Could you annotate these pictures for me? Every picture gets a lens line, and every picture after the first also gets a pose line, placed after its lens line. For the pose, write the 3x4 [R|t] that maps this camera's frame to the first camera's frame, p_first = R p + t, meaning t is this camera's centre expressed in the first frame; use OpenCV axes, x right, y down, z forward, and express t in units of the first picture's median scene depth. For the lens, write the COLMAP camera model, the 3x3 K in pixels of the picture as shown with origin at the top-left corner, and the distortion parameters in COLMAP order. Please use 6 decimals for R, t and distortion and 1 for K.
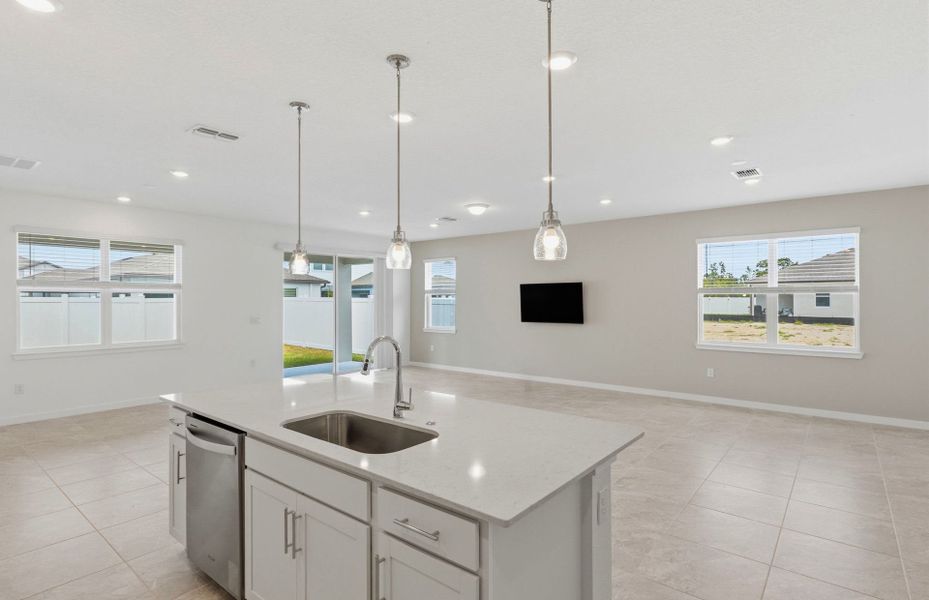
lens RADIAL K [[467.2, 0, 465.8], [0, 467.2, 298.0], [0, 0, 1]] dist [0.000976, -0.000223]
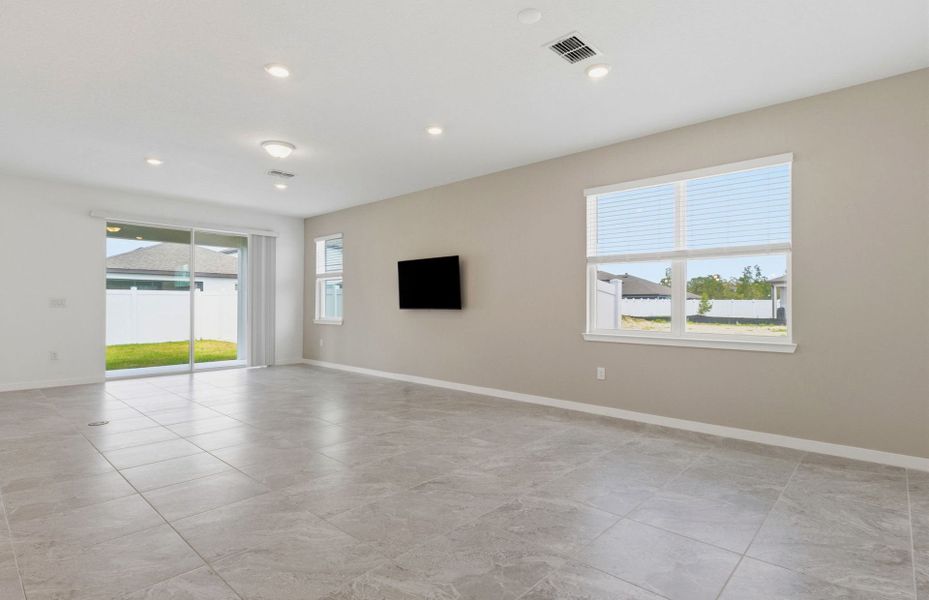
lens RADIAL K [[467.2, 0, 467.9], [0, 467.2, 302.9], [0, 0, 1]] dist [0.000976, -0.000223]
pose [[0.998190, 0.004465, -0.059980, 0.251696], [-0.004505, 0.999990, -0.000540, 0.036413], [0.059977, 0.000809, 0.998199, 0.185945]]
